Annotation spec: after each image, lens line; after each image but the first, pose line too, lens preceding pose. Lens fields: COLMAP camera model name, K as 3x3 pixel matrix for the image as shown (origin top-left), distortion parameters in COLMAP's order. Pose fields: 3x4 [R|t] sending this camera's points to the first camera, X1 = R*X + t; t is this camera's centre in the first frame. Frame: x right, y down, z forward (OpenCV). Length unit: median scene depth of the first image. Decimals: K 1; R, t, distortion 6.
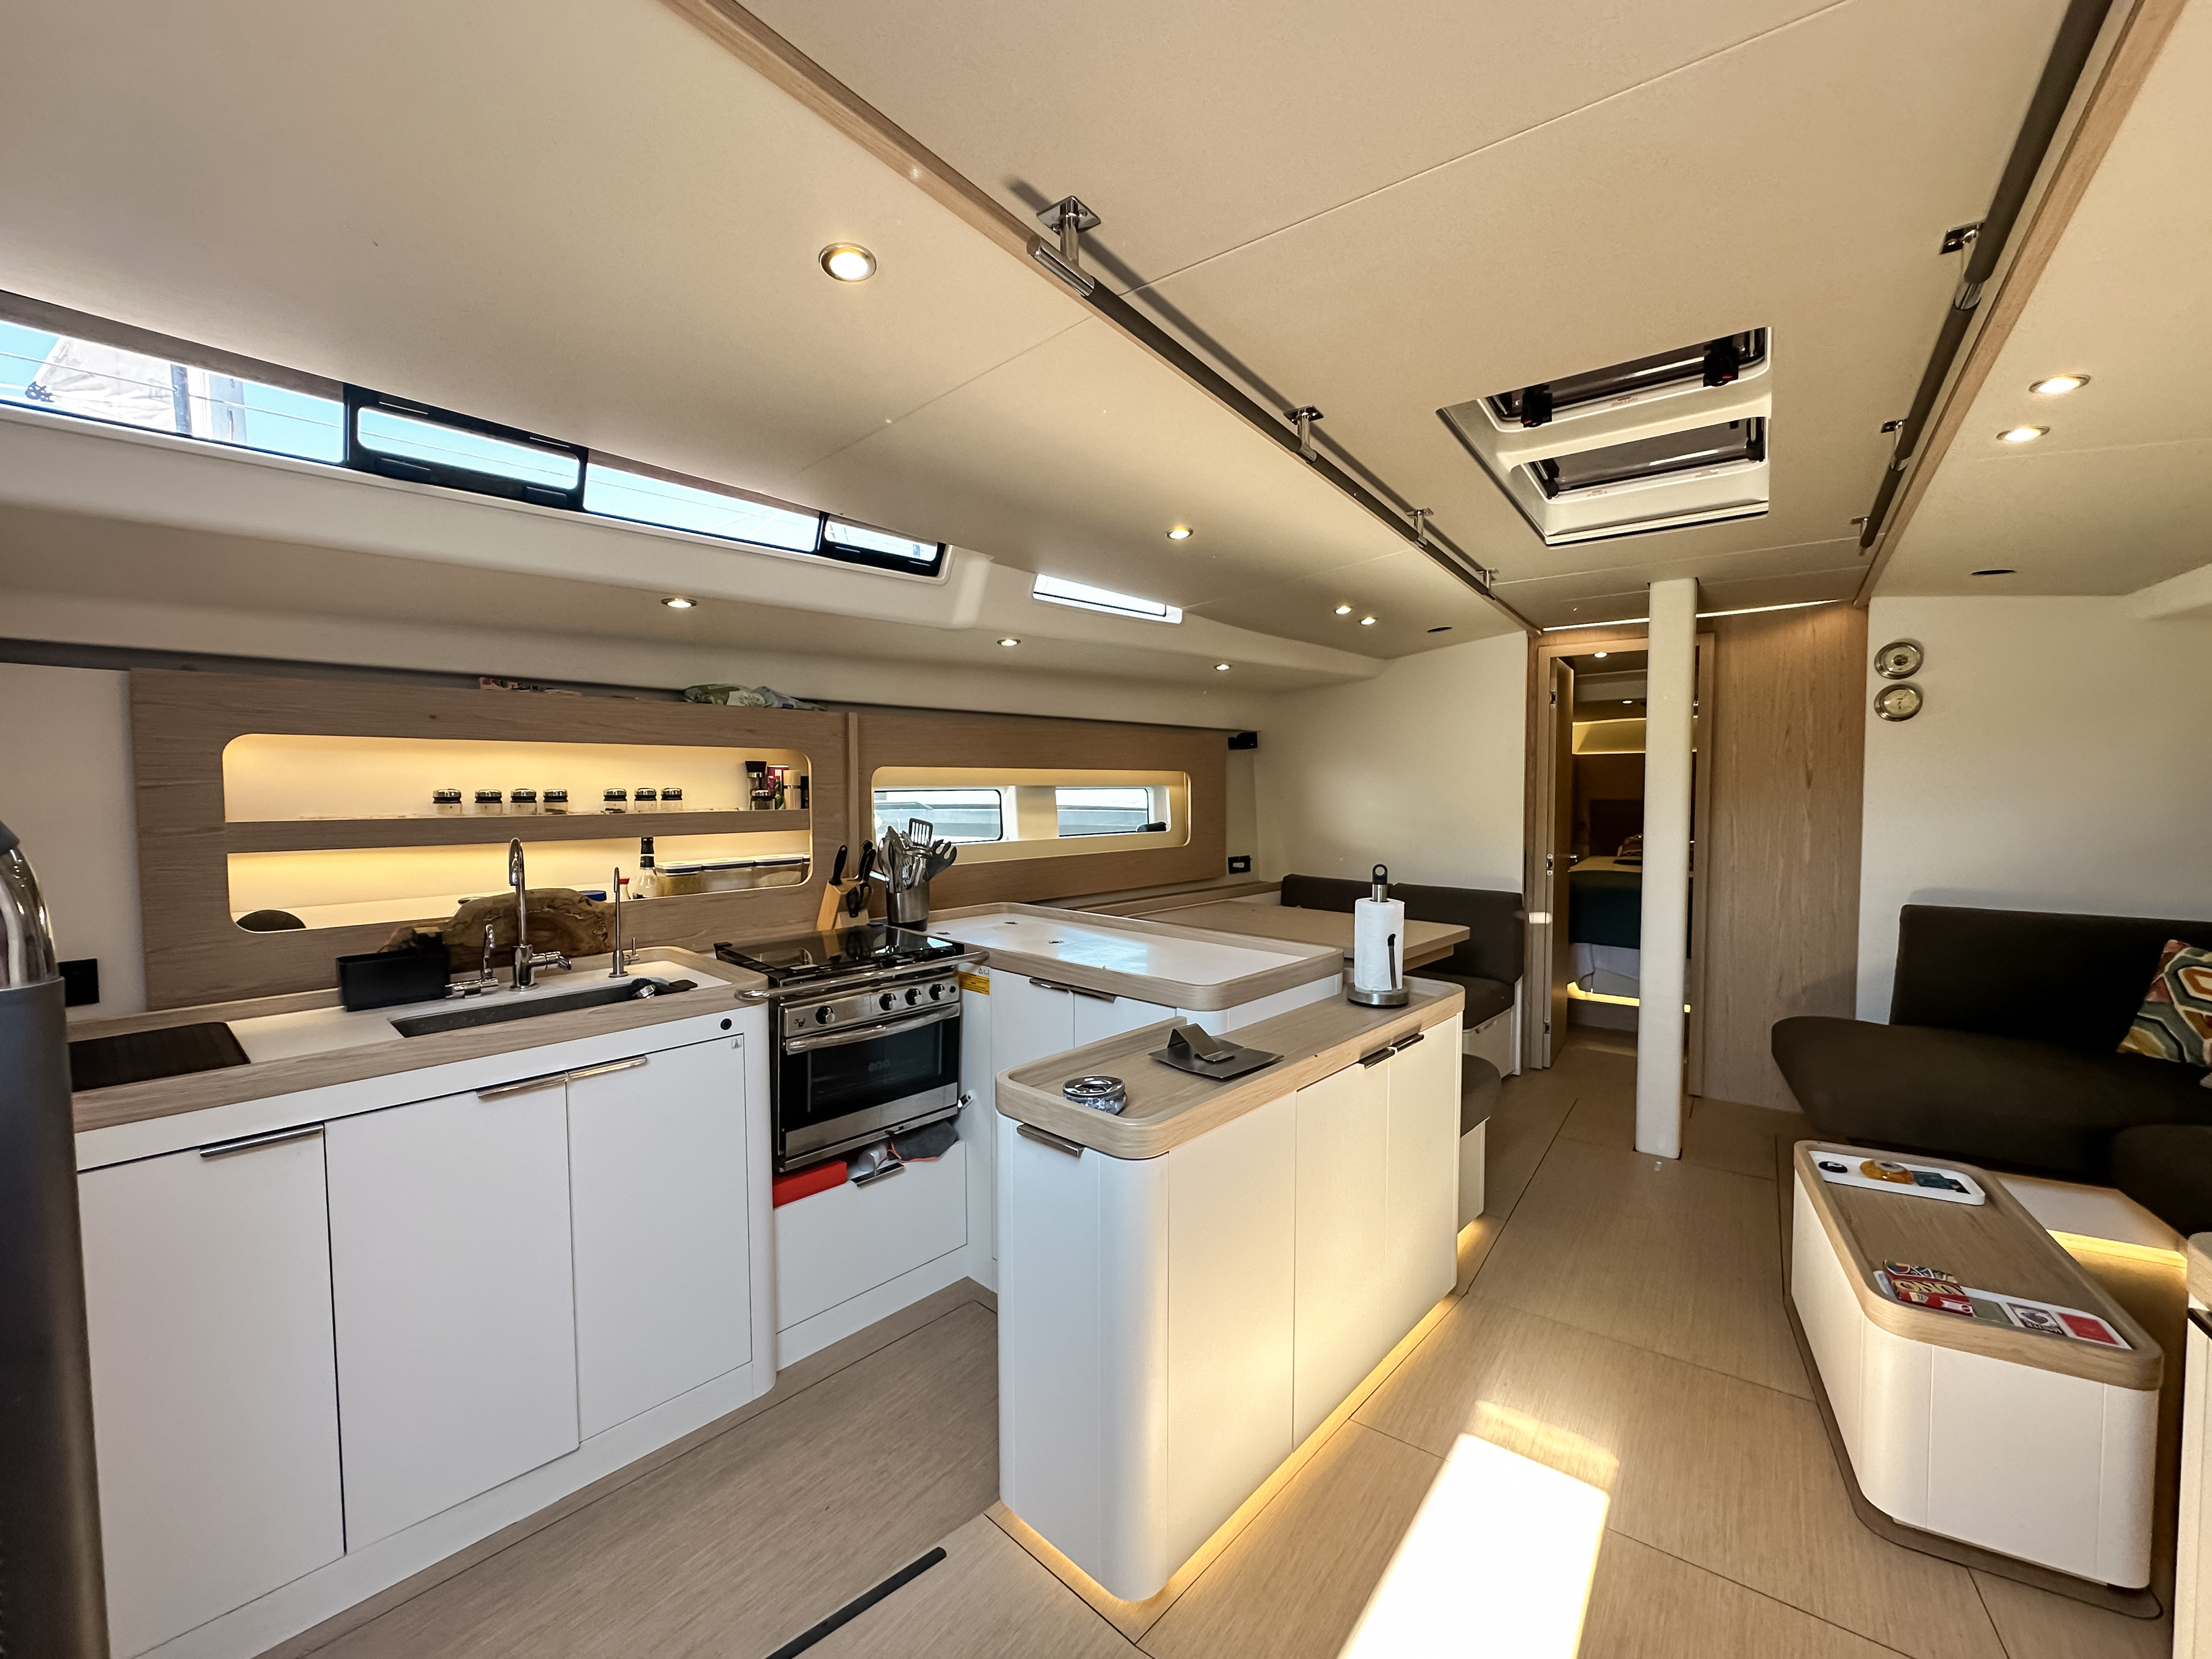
lens RADIAL K [[898.8, 0, 1098.7], [0, 898.8, 842.2], [0, 0, 1]] dist [-0.000384, -0.000054]
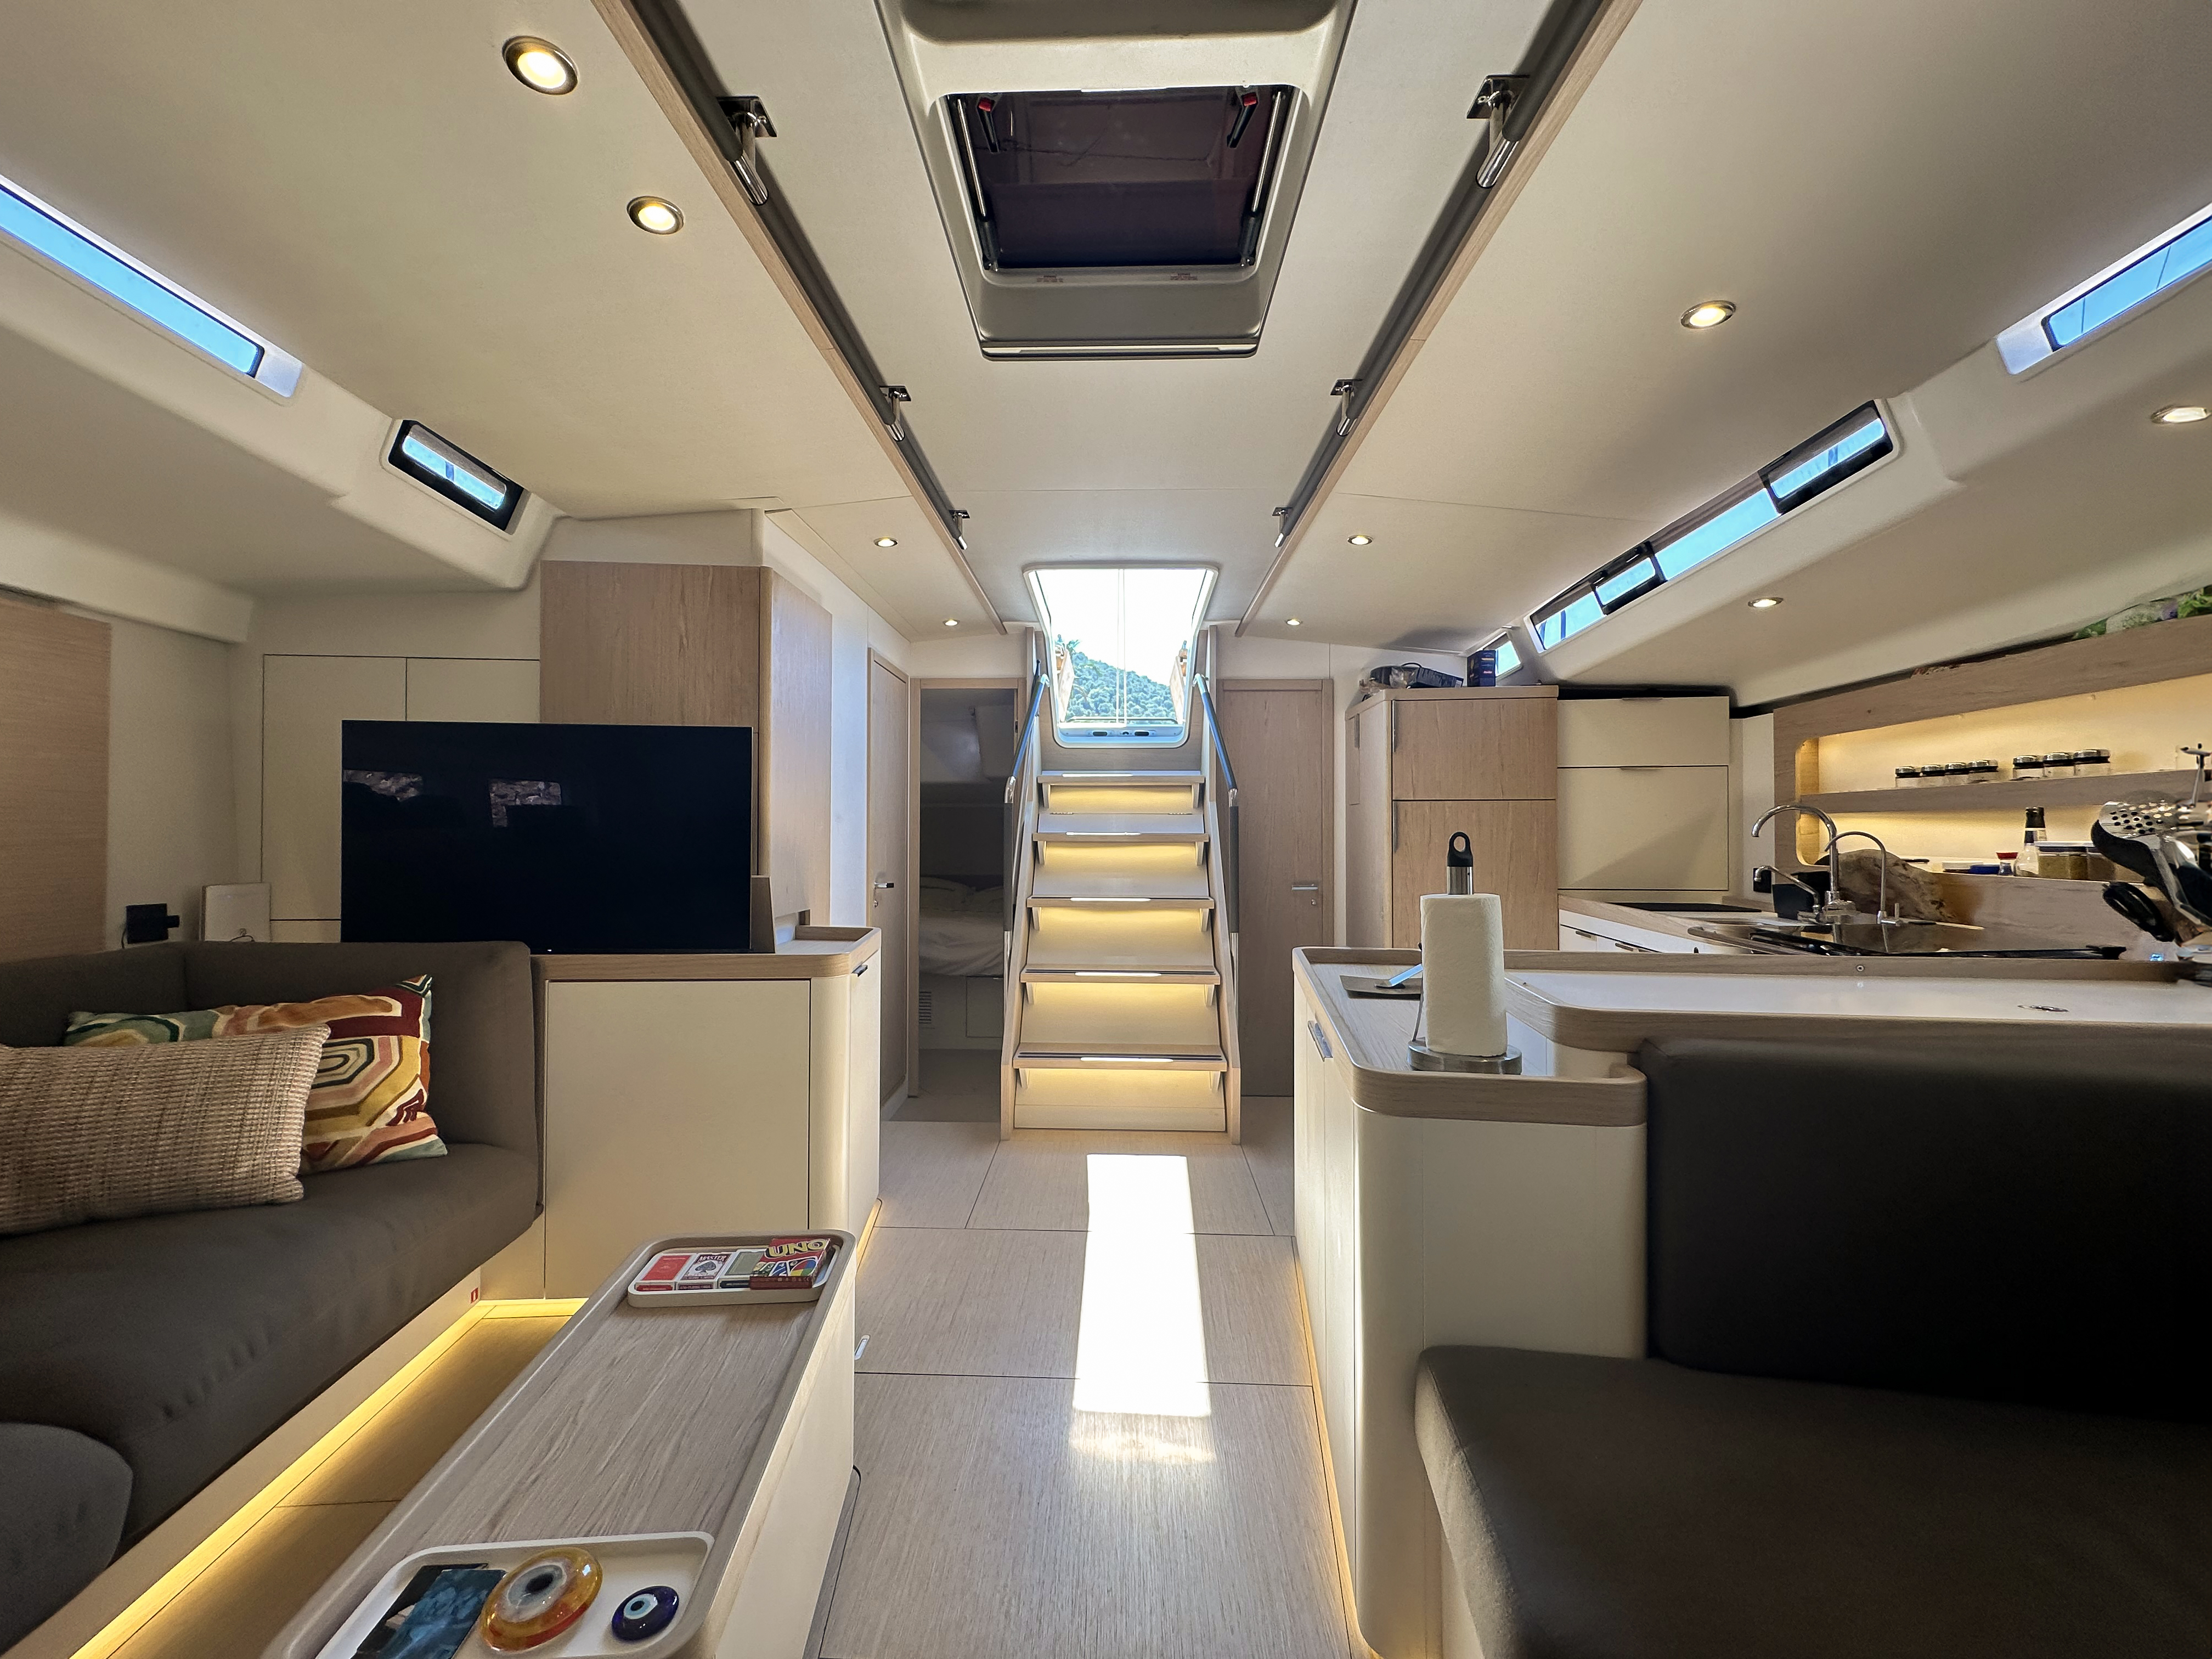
lens RADIAL K [[895.5, 0, 1079.5], [0, 895.5, 823.4], [0, 0, 1]] dist [-0.000629, -0.000062]
pose [[-0.836692, -0.006198, -0.547639, 0.867833], [-0.035012, 0.998496, 0.042192, 0.005065], [0.546554, 0.054475, -0.835650, 1.404682]]
